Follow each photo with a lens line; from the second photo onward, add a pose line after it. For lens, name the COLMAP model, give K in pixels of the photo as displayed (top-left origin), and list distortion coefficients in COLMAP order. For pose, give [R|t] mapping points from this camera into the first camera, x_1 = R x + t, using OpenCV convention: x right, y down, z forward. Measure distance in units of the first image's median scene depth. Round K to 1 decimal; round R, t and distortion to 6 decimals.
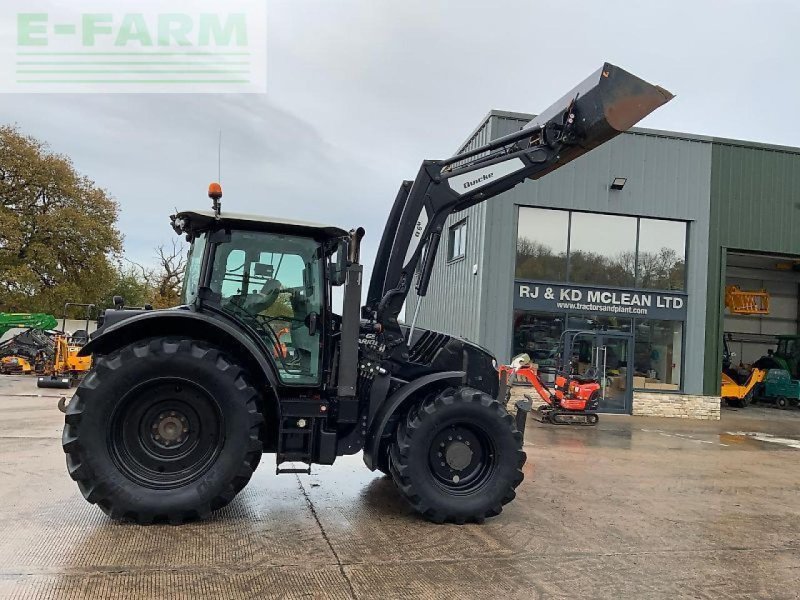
lens RADIAL K [[655.2, 0, 400.0], [0, 655.2, 300.0], [0, 0, 1]] dist [0.120367, -0.246944]
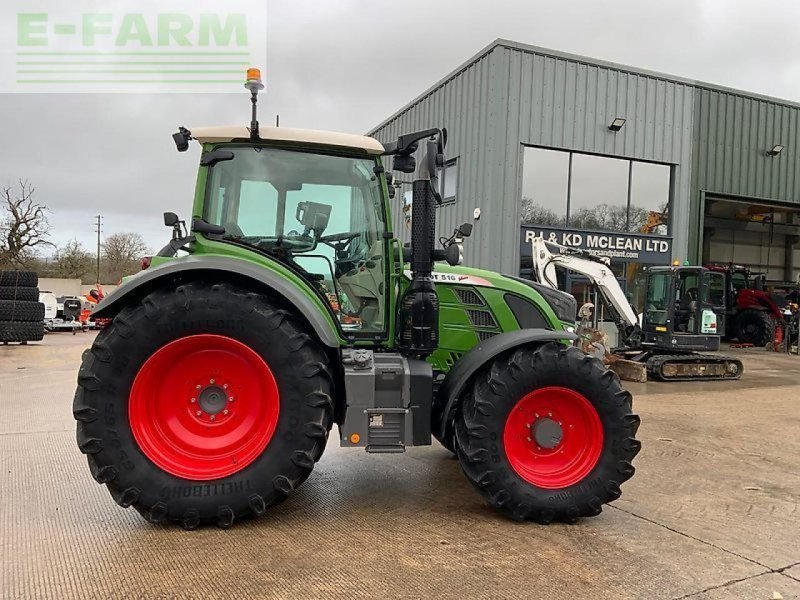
lens RADIAL K [[655.2, 0, 400.0], [0, 655.2, 300.0], [0, 0, 1]] dist [0.120367, -0.246944]
pose [[0.974858, -0.029272, 0.220895, -0.203119], [0.011443, 0.996602, 0.081566, -0.001371], [-0.222532, -0.076988, 0.971881, 0.099717]]
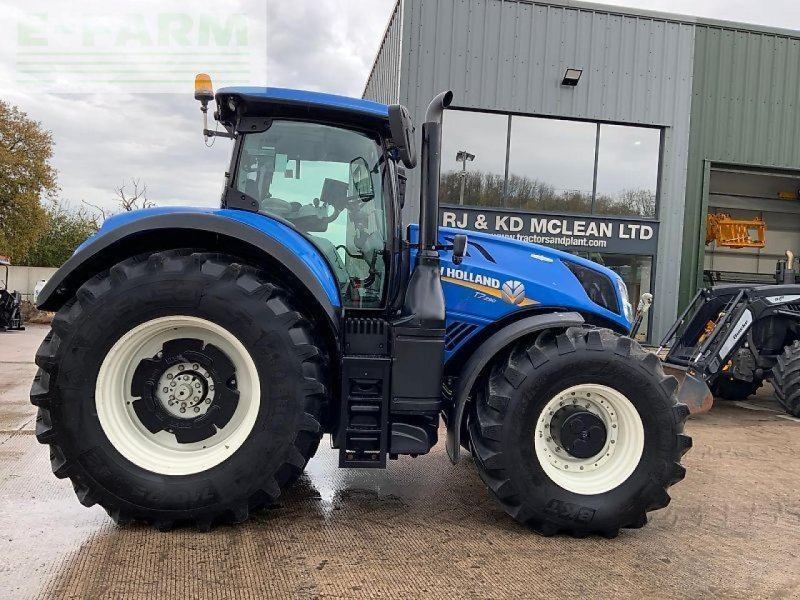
lens RADIAL K [[655.2, 0, 400.0], [0, 655.2, 300.0], [0, 0, 1]] dist [0.120367, -0.246944]
pose [[0.999918, -0.009497, -0.008617, 0.132044], [0.010173, 0.996574, 0.082078, 0.017066], [0.007808, -0.082159, 0.996589, 0.204456]]
